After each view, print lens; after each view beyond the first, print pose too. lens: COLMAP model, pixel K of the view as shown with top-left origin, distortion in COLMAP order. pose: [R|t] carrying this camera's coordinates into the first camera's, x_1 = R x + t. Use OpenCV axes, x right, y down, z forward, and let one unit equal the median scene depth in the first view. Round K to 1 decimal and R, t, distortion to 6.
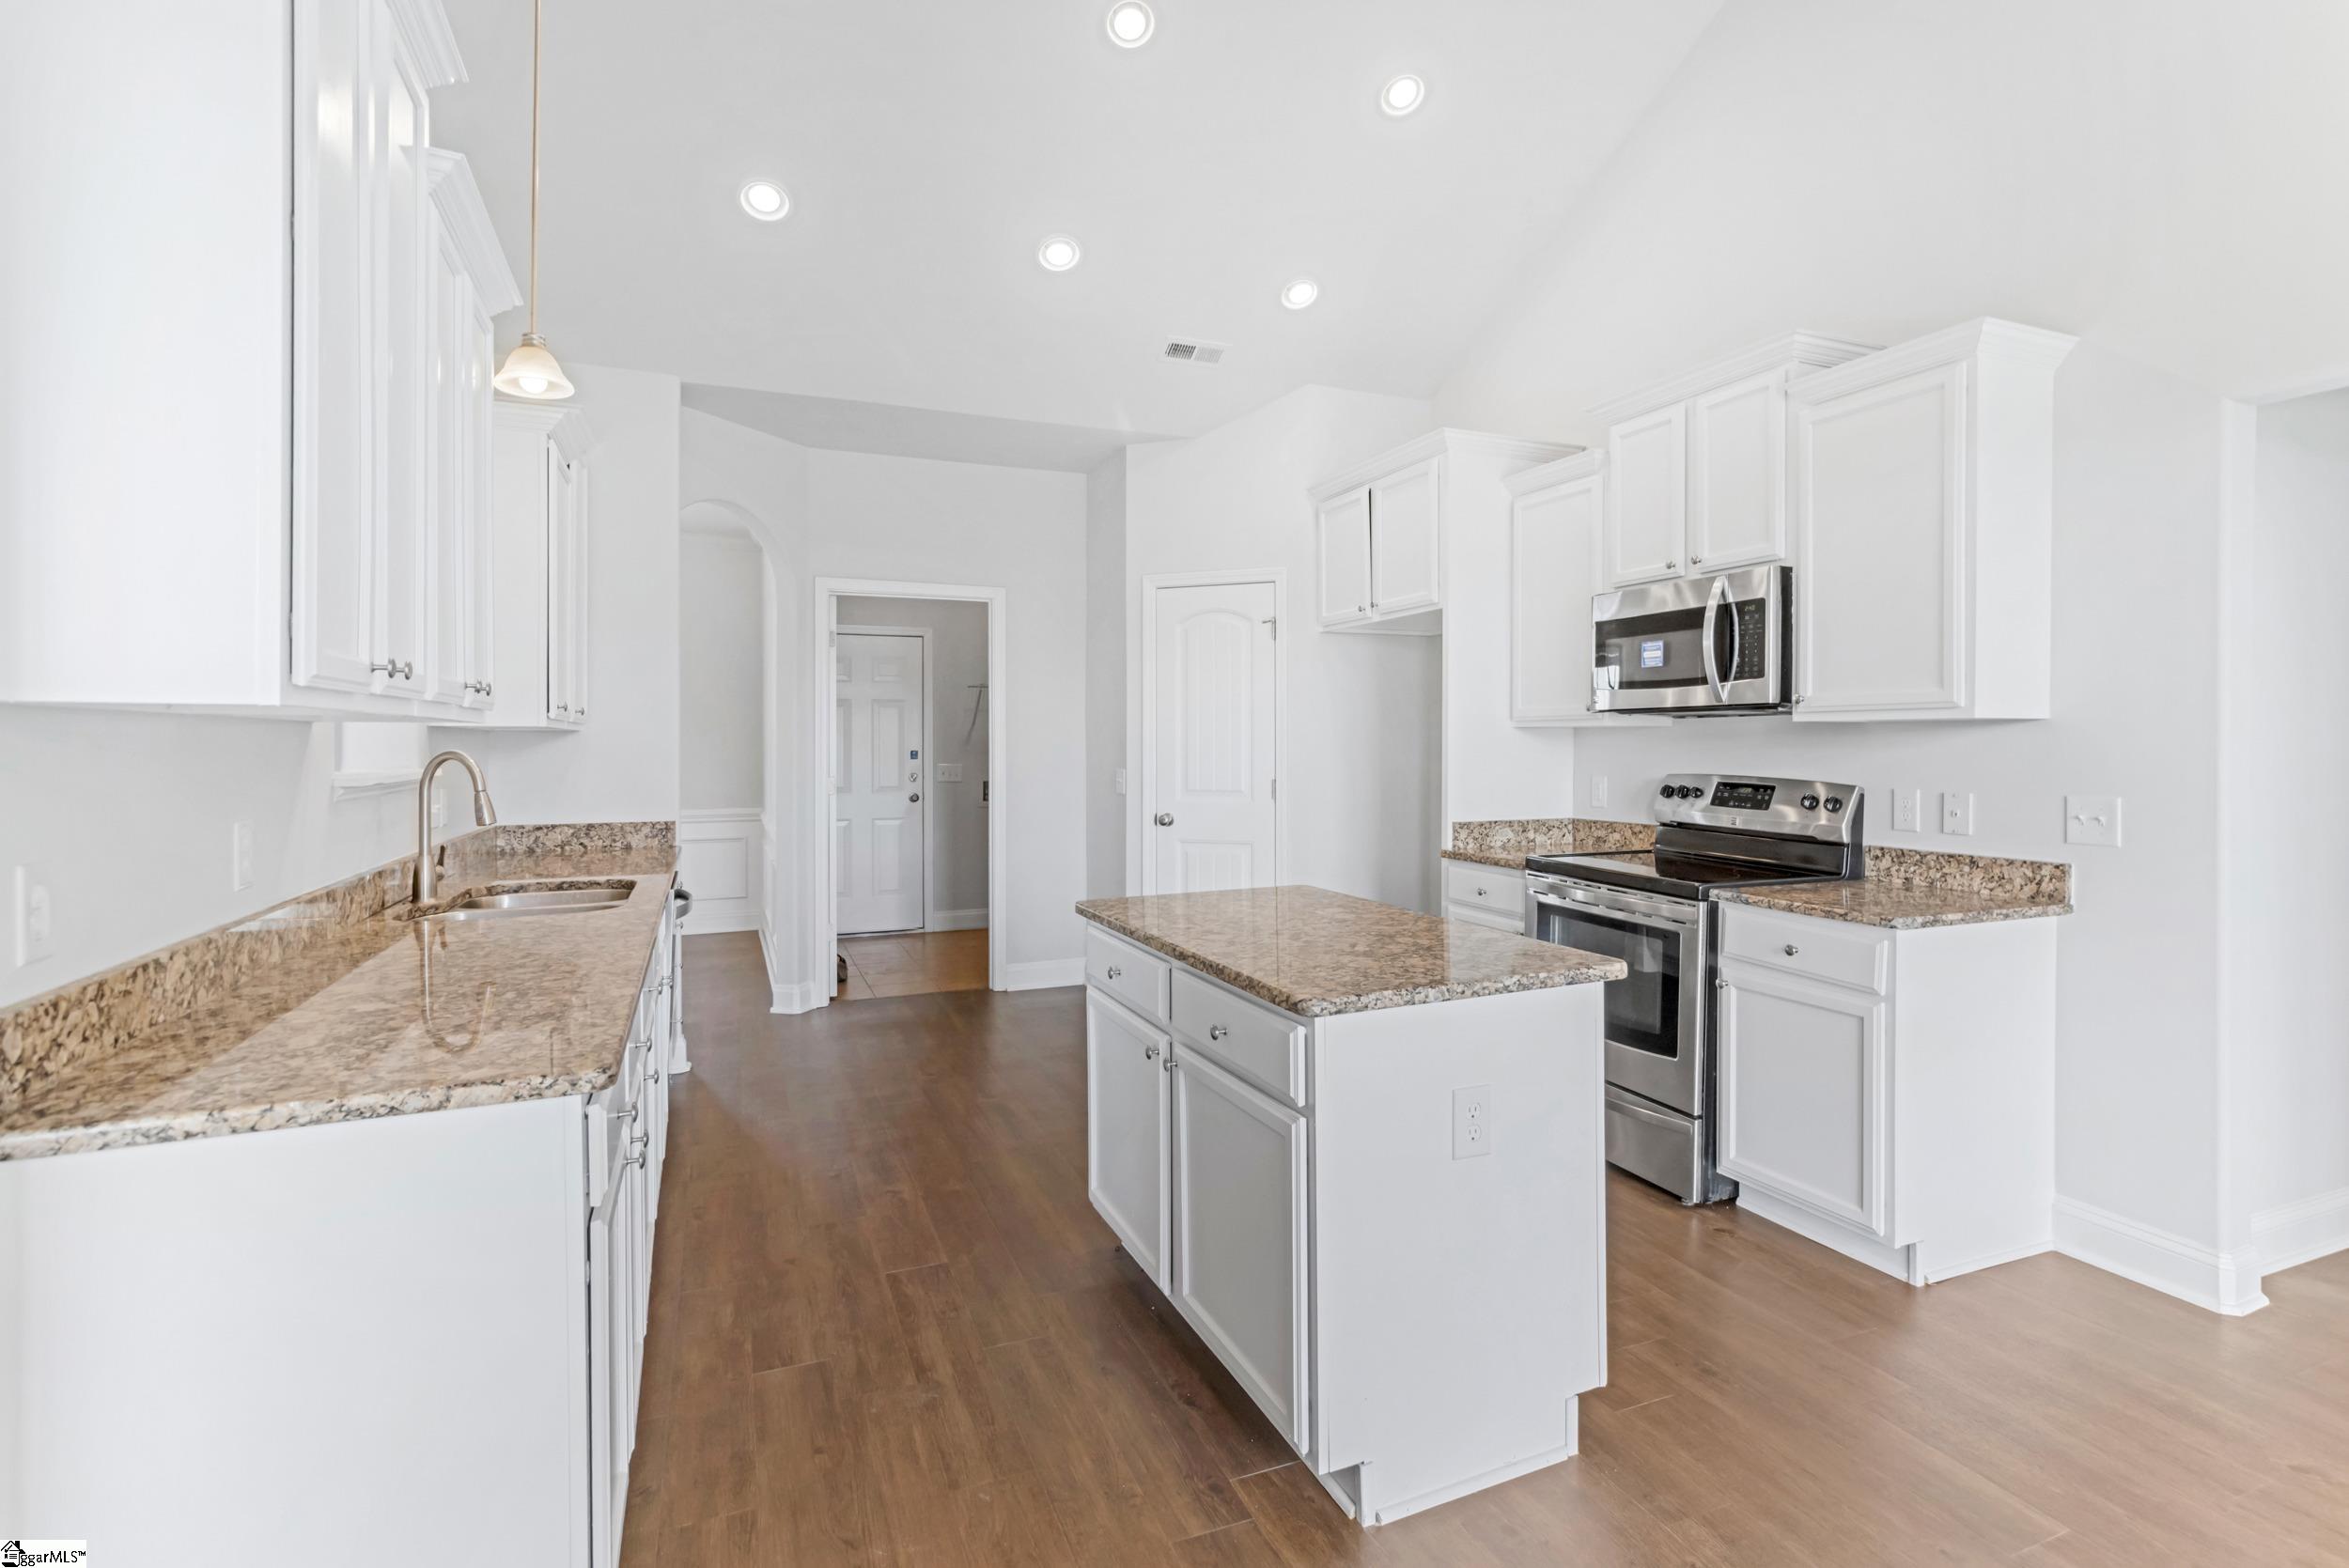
lens RADIAL K [[1149.4, 0, 1278.2], [0, 1149.4, 741.7], [0, 0, 1]] dist [0.003997, 0.004160]
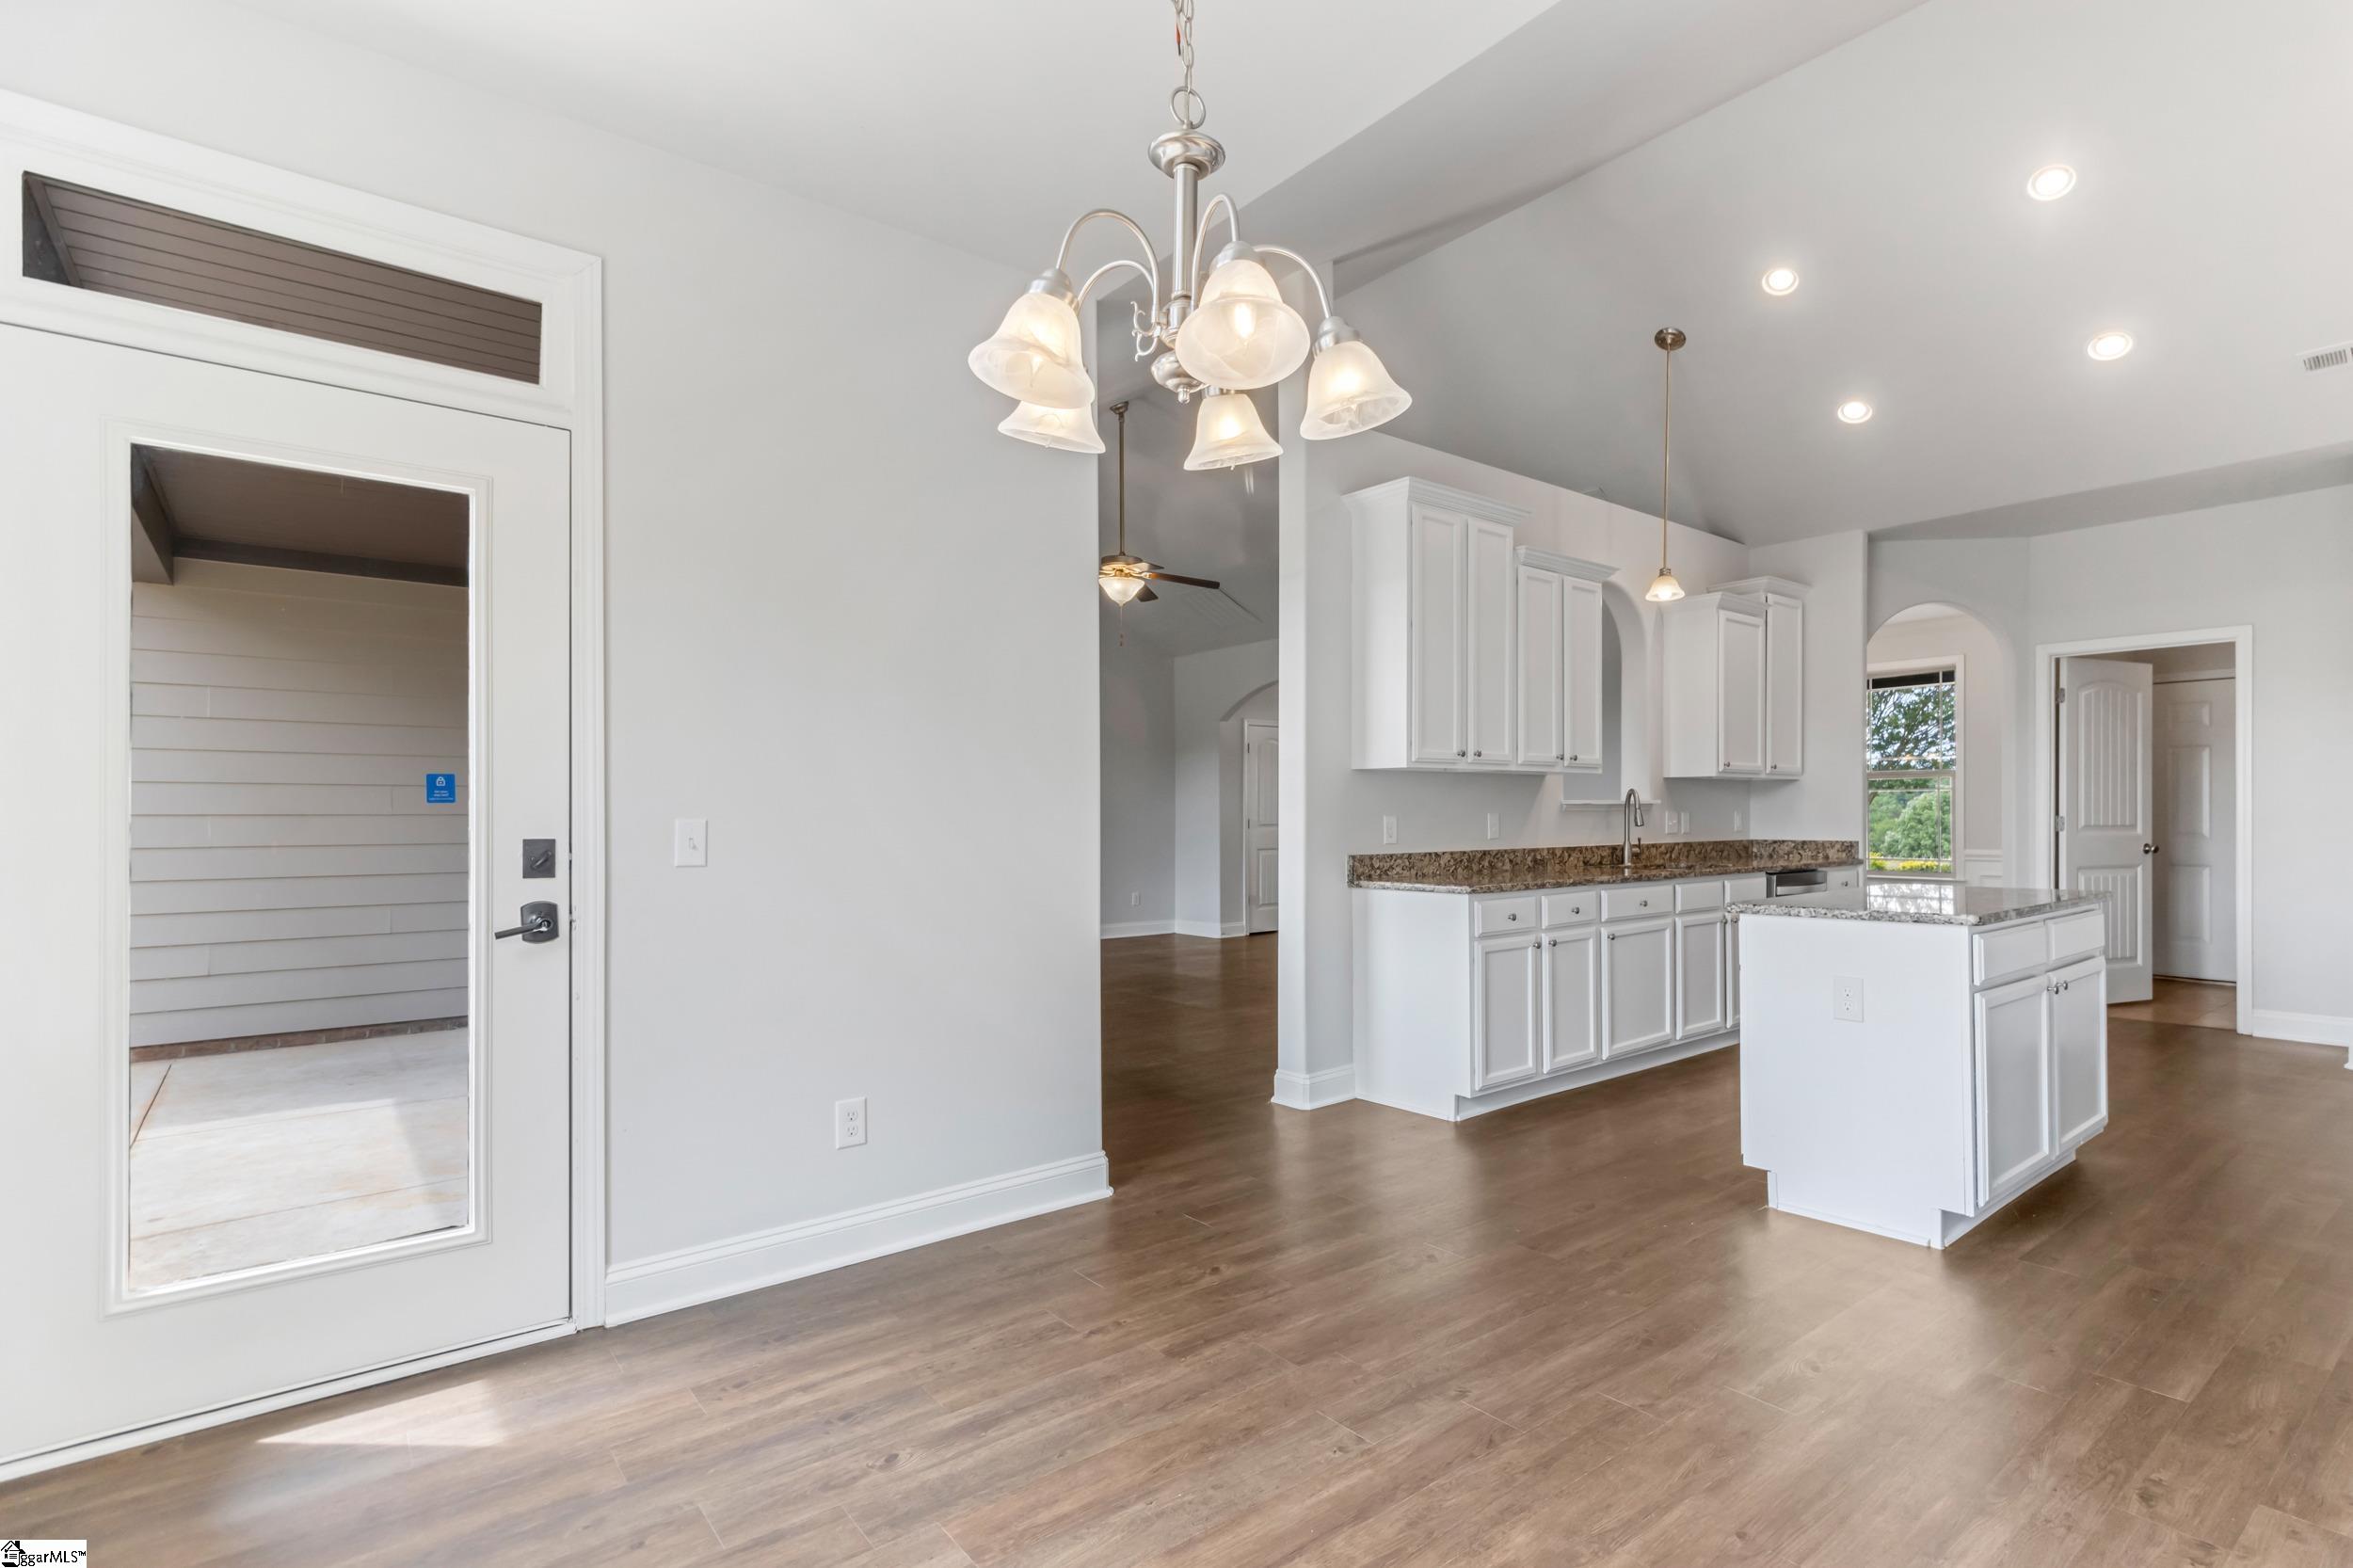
lens RADIAL K [[1151.4, 0, 1247.9], [0, 1151.4, 820.9], [0, 0, 1]] dist [0.003997, 0.004160]
pose [[0.253864, 0.006777, -0.967216, 0.816276], [0.004532, 0.999956, 0.008196, 0.034808], [0.967229, -0.006464, 0.253822, -0.117357]]
